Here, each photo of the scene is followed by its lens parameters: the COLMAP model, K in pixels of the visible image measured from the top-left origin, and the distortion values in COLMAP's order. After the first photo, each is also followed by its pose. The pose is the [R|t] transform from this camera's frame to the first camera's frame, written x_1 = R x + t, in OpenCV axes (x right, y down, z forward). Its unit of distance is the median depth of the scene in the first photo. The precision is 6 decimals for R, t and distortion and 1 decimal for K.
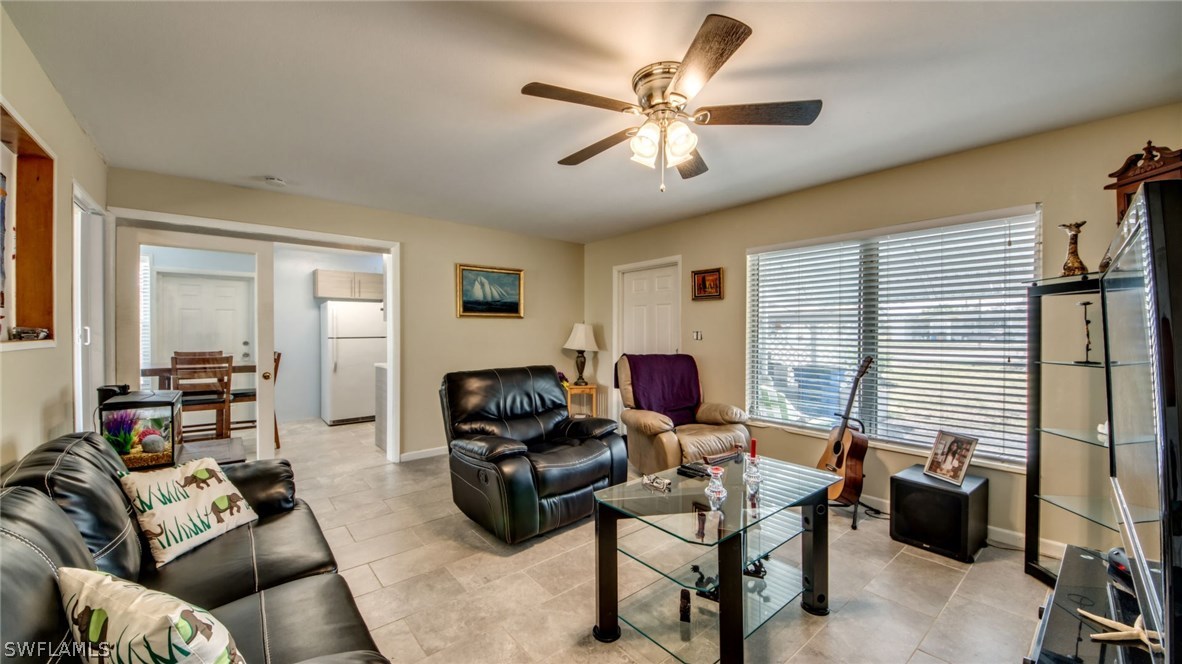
lens RADIAL K [[447.3, 0, 599.3], [0, 447.3, 332.9], [0, 0, 1]] dist [0.017402, -0.017672]
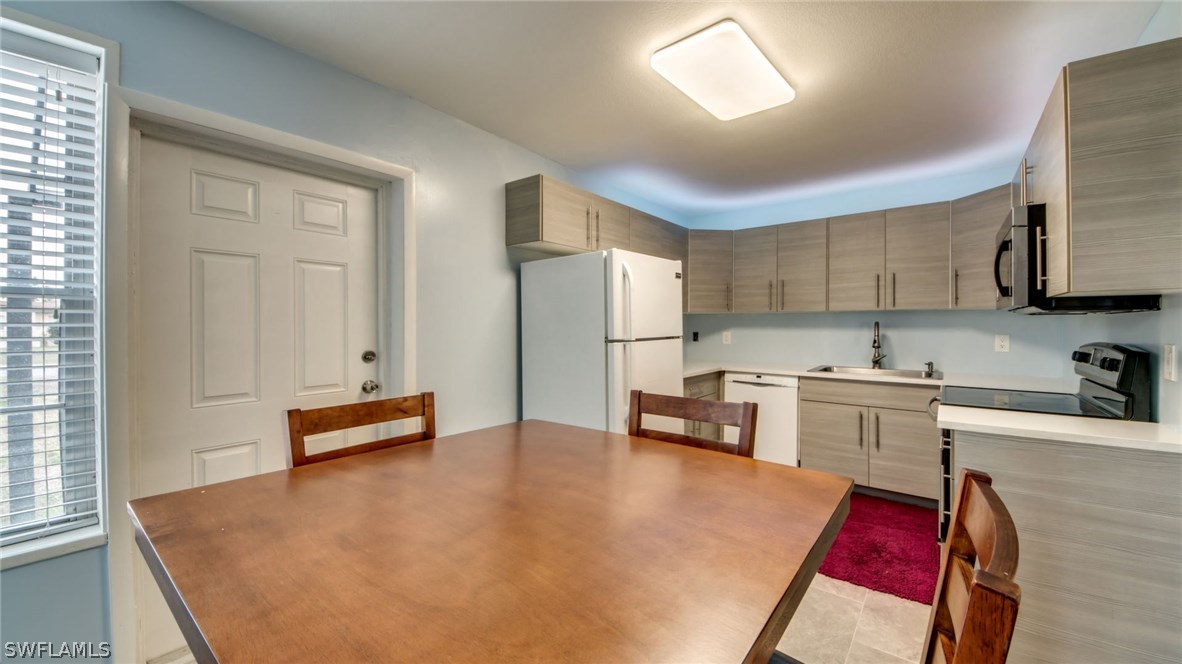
lens RADIAL K [[456.7, 0, 584.7], [0, 456.7, 319.1], [0, 0, 1]] dist [0.000865, -0.012099]
pose [[0.980666, -0.003792, 0.195655, -0.868771], [0.004598, 0.999983, -0.003664, -0.008234], [-0.195637, 0.004492, 0.980666, 0.736460]]
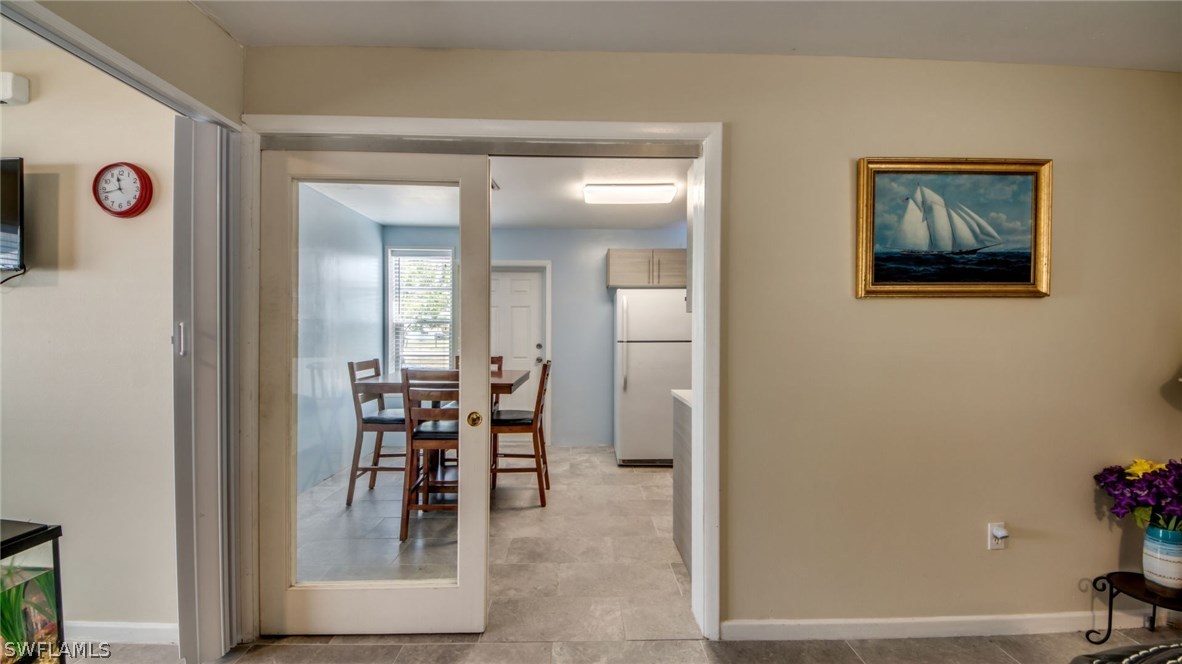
lens RADIAL K [[447.3, 0, 599.3], [0, 447.3, 332.9], [0, 0, 1]] dist [0.017402, -0.017672]
pose [[0.794462, 0.004376, -0.607298, -0.241131], [-0.005950, 0.999982, -0.000578, -0.001873], [0.607284, 0.004072, 0.794474, 0.514183]]
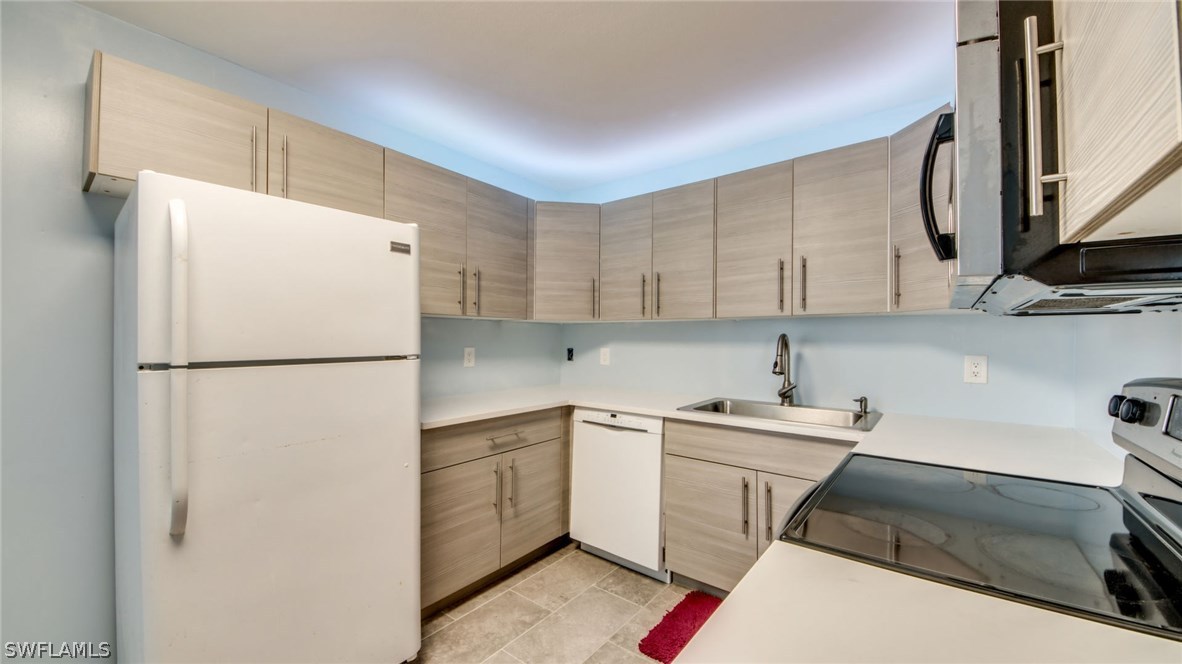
lens RADIAL K [[447.3, 0, 599.3], [0, 447.3, 332.9], [0, 0, 1]] dist [0.017402, -0.017672]
pose [[0.976940, 0.003660, 0.213482, -0.553393], [-0.001521, 0.999947, -0.010180, -0.000496], [-0.213508, 0.009621, 0.976894, 0.945977]]
